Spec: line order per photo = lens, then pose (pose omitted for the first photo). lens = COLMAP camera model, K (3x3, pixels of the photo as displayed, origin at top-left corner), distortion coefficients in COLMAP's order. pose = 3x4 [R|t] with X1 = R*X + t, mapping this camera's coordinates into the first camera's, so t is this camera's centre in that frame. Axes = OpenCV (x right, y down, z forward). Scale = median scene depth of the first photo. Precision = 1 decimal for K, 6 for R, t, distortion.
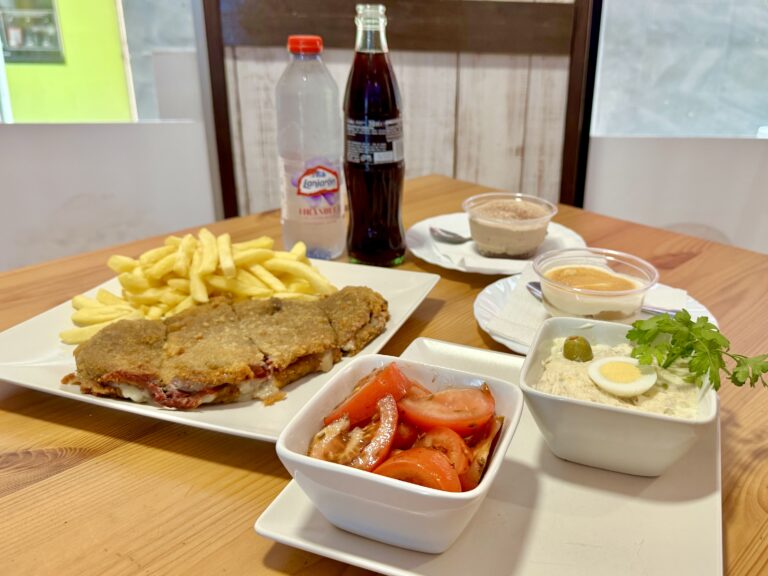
lens RADIAL K [[770.0, 0, 380.0], [0, 770.0, 286.4], [0, 0, 1]] dist [-0.045011, 0.000000]
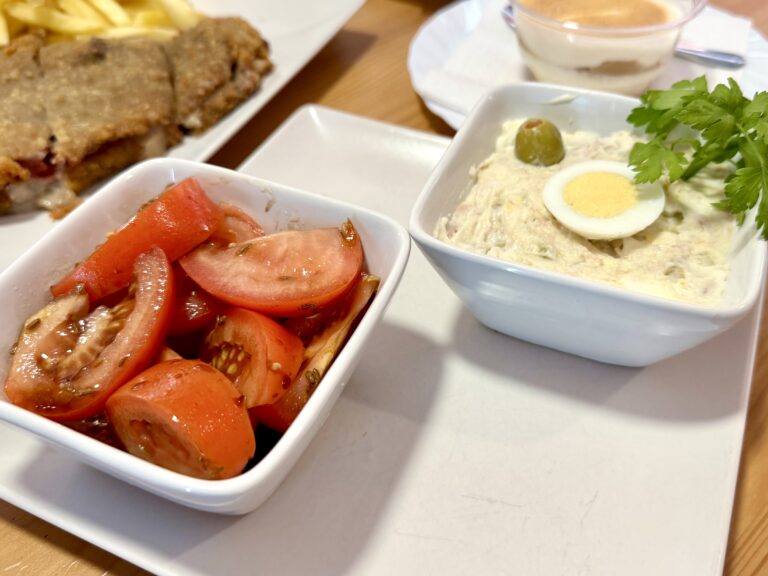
lens RADIAL K [[770.0, 0, 383.2], [0, 770.0, 283.0], [0, 0, 1]] dist [-0.045011, 0.000000]
pose [[0.998591, 0.019541, -0.049330, 0.165348], [-0.000267, 0.931546, 0.363624, -0.030716], [0.053059, -0.363099, 0.930239, 0.398583]]
